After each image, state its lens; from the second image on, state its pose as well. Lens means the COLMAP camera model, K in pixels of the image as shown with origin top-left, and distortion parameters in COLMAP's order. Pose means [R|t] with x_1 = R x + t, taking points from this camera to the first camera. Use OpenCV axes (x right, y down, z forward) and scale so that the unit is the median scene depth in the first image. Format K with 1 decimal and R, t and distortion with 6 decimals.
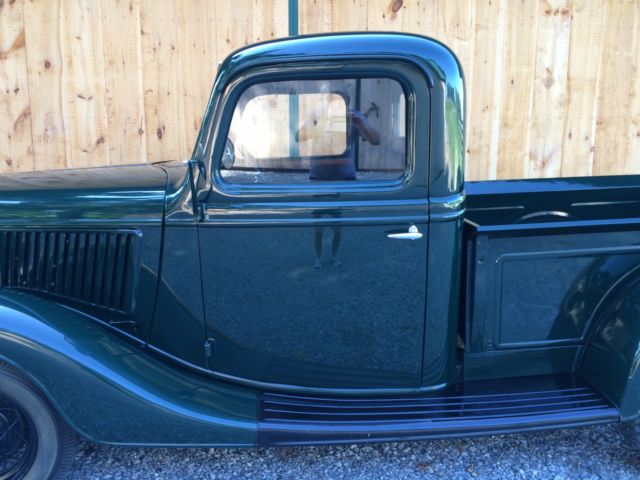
lens RADIAL K [[553.8, 0, 320.0], [0, 553.8, 240.0], [0, 0, 1]] dist [0.092167, -0.124159]
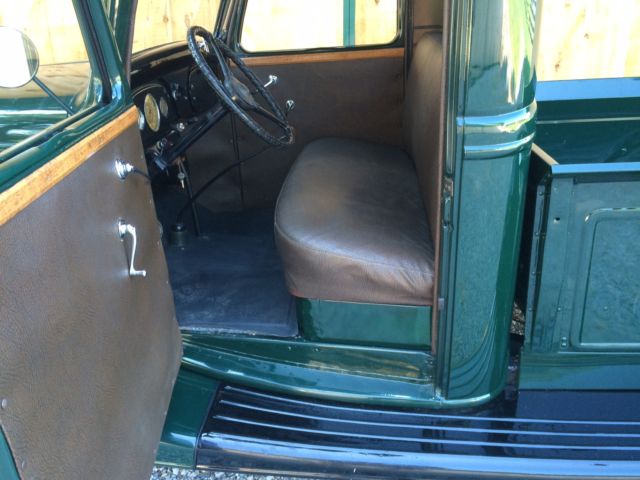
lens RADIAL K [[553.8, 0, 320.0], [0, 553.8, 240.0], [0, 0, 1]] dist [0.092167, -0.124159]
pose [[0.992792, 0.004847, -0.119754, 0.029126], [0.018023, 0.981781, 0.189158, -0.015315], [0.118489, -0.189953, 0.974617, 0.101797]]
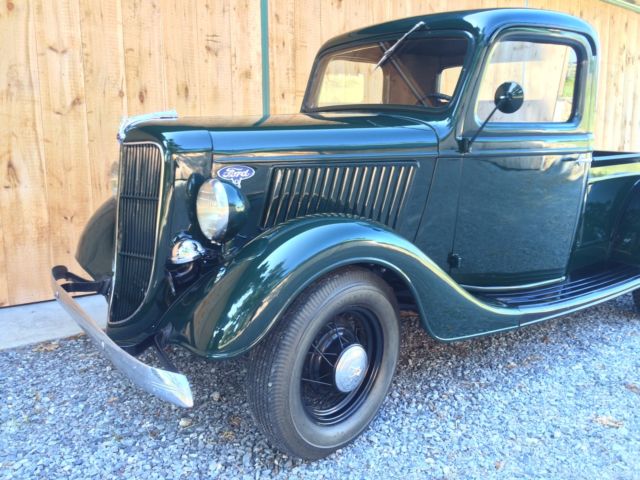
lens RADIAL K [[553.8, 0, 320.0], [0, 553.8, 240.0], [0, 0, 1]] dist [0.092167, -0.124159]
pose [[0.851535, -0.079796, 0.518191, -0.545826], [0.081953, 0.996459, 0.018772, 0.051273], [-0.517854, 0.026483, 0.855059, 0.066547]]
